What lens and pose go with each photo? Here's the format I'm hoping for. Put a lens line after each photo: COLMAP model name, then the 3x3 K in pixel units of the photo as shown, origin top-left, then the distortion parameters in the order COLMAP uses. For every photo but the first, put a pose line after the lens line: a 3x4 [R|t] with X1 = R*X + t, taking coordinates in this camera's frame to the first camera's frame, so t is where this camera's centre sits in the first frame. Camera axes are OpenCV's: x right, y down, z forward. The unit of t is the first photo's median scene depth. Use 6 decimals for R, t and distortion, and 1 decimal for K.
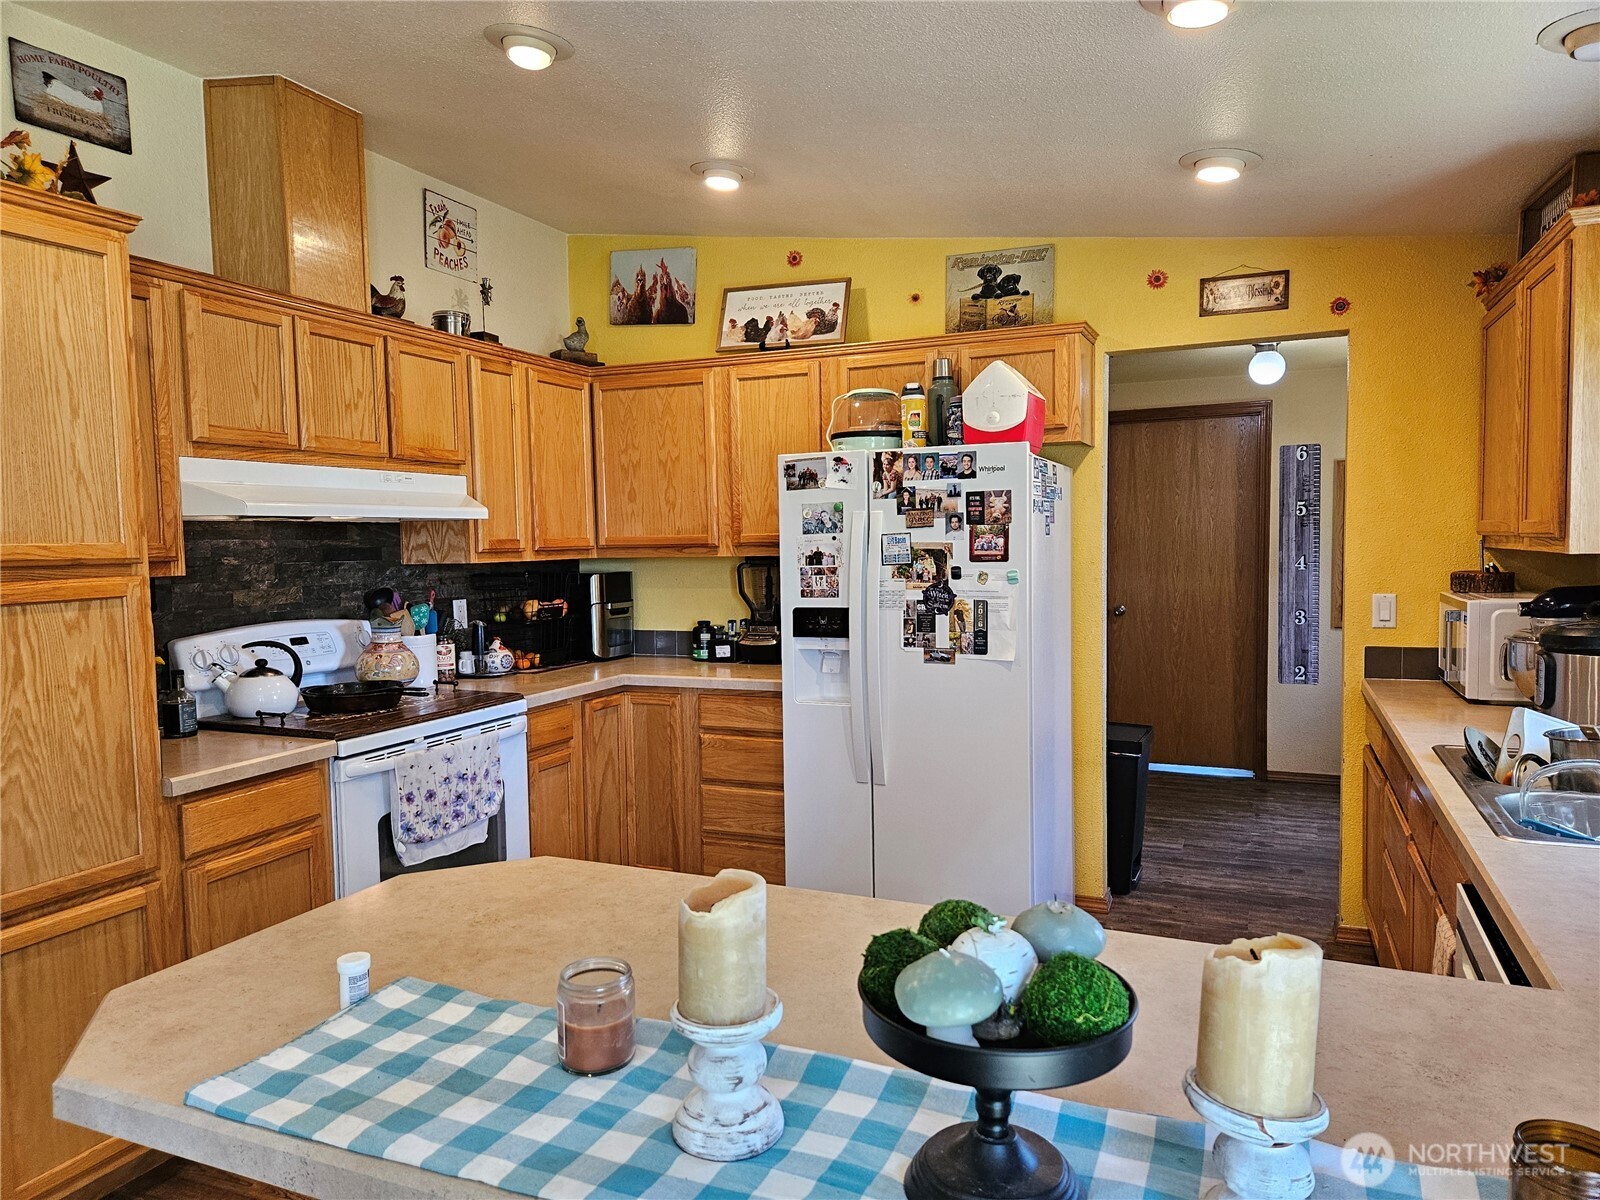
lens RADIAL K [[1068.0, 0, 794.0], [0, 1068.0, 611.1], [0, 0, 1]] dist [0.037869, -0.029276]
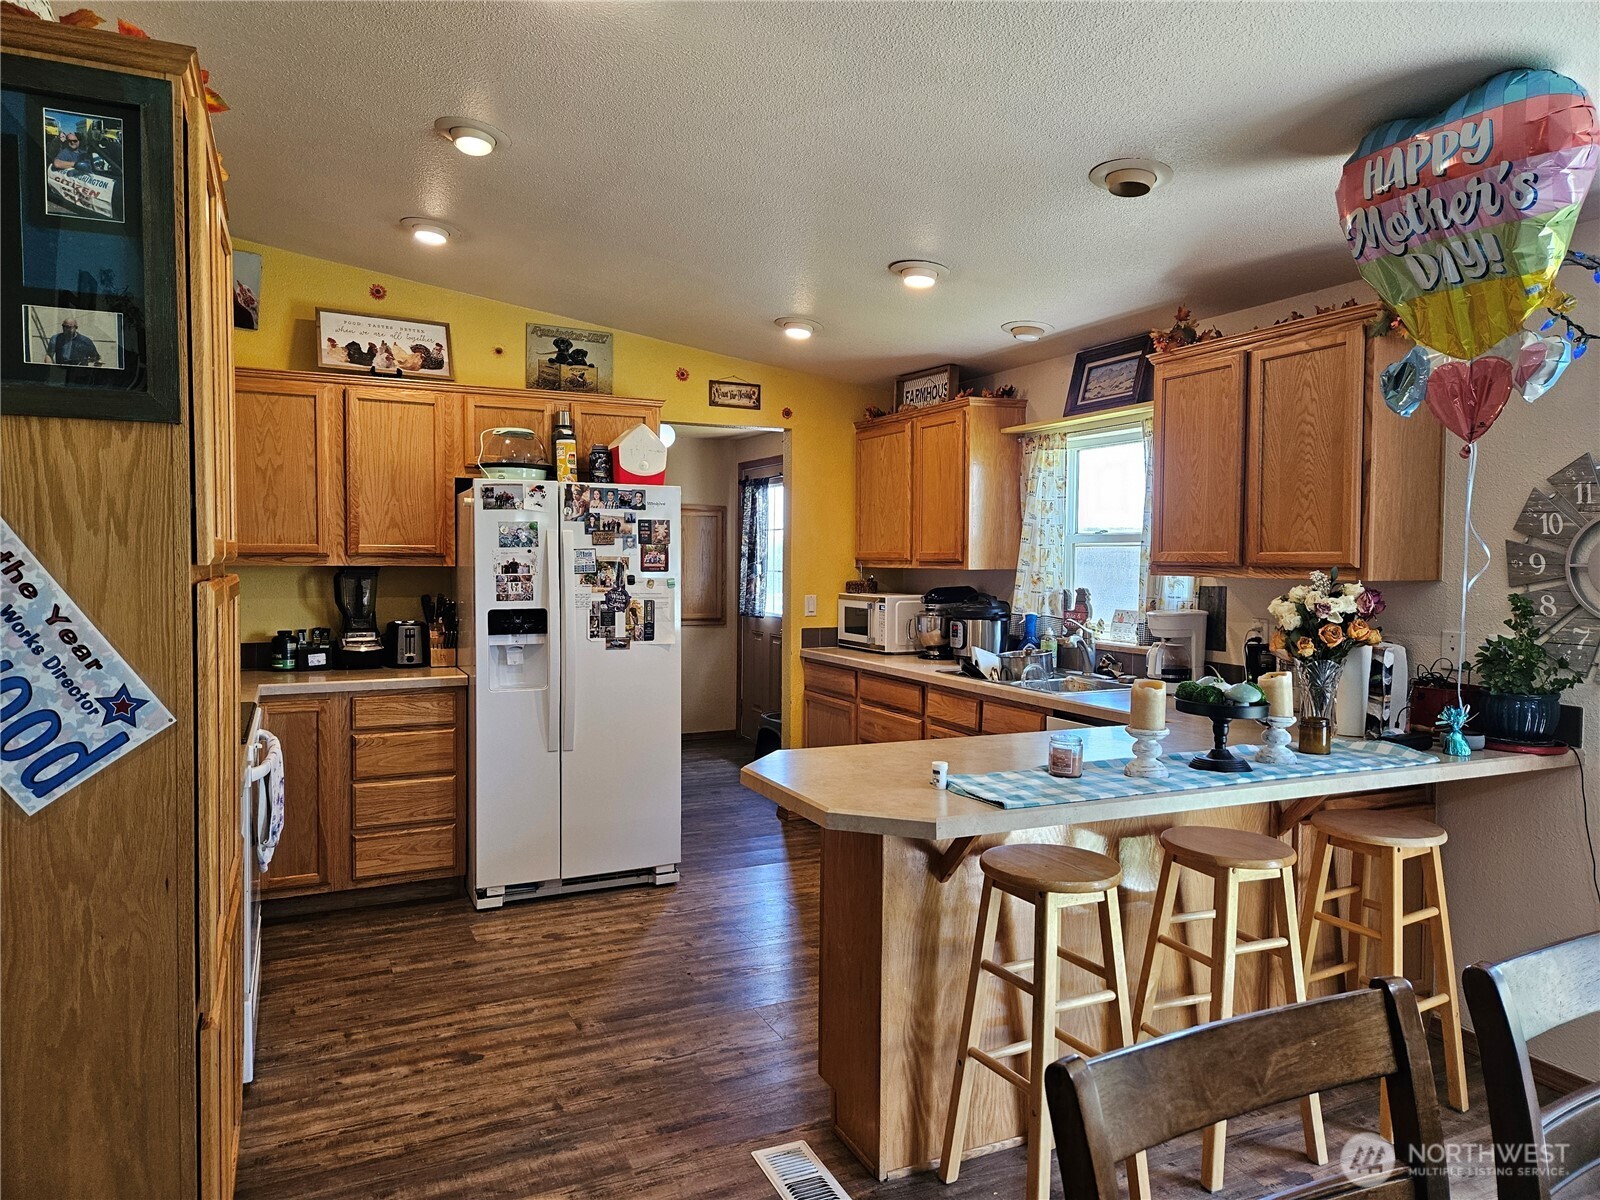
lens RADIAL K [[1068.0, 0, 807.7], [0, 1068.0, 595.7], [0, 0, 1]] dist [0.037869, -0.029276]
pose [[0.643513, -0.006764, 0.765406, -0.596424], [0.034213, 0.999216, -0.019934, 0.014711], [-0.764670, 0.039015, 0.643239, -0.017304]]
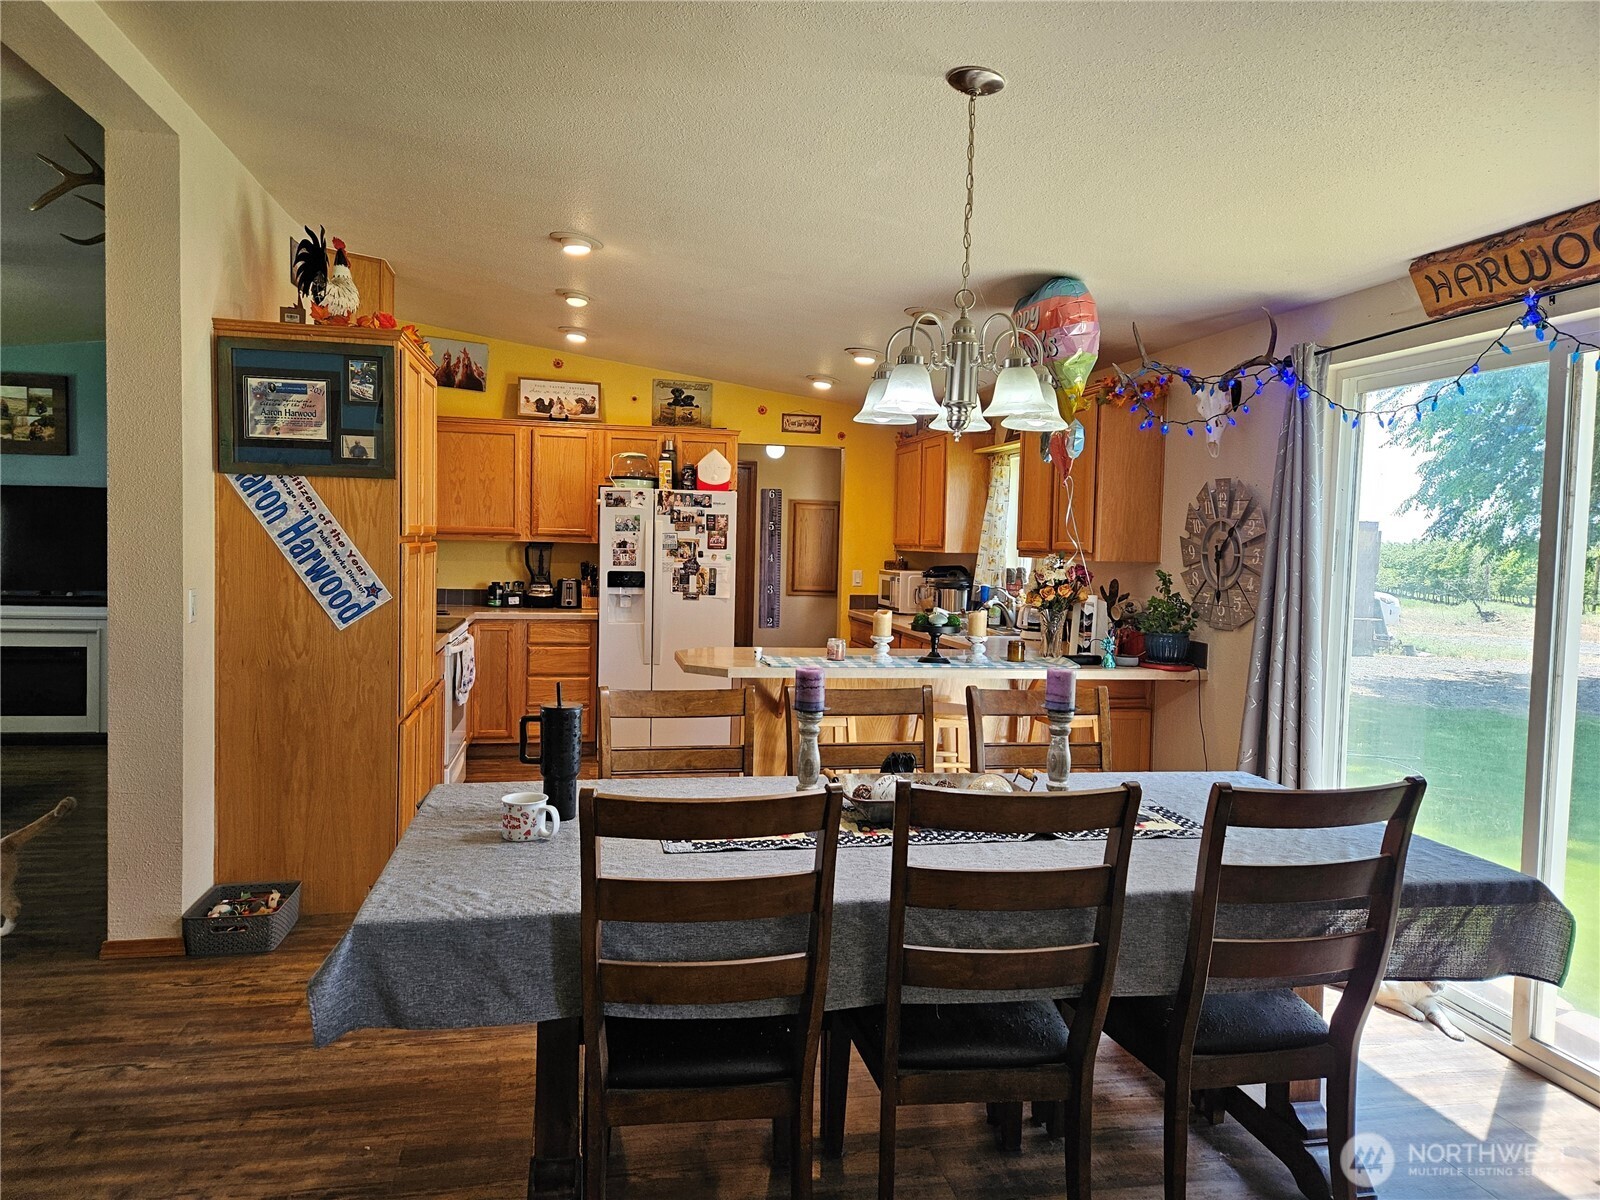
lens RADIAL K [[1068.0, 0, 790.4], [0, 1068.0, 598.2], [0, 0, 1]] dist [0.037869, -0.029276]
pose [[0.816202, 0.005435, 0.577741, -0.714121], [0.000884, 0.999943, -0.010656, 0.056009], [-0.577766, 0.009208, 0.816151, -0.600362]]
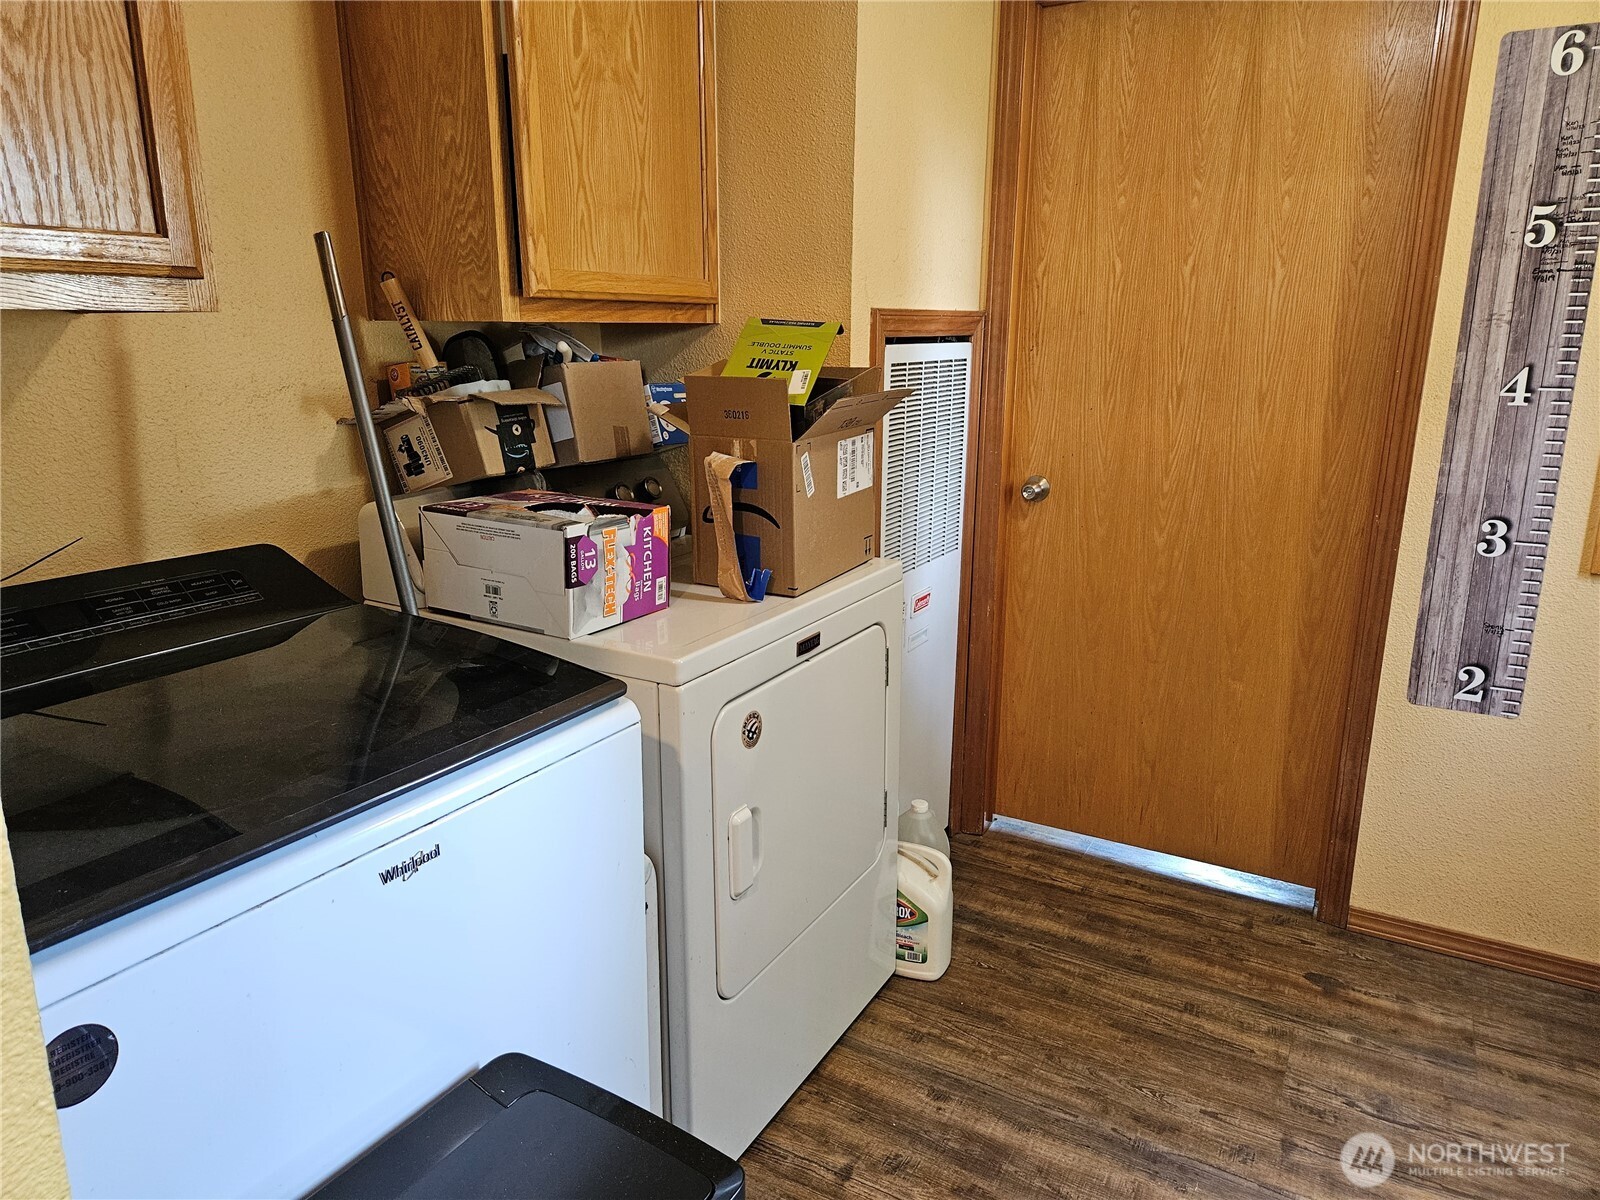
lens RADIAL K [[1068.0, 0, 790.8], [0, 1068.0, 598.3], [0, 0, 1]] dist [0.037869, -0.029276]
pose [[0.993809, 0.044994, -0.101584, 0.396060], [-0.026099, 0.983285, 0.180190, -0.049567], [0.107994, -0.176423, 0.978372, 0.891429]]
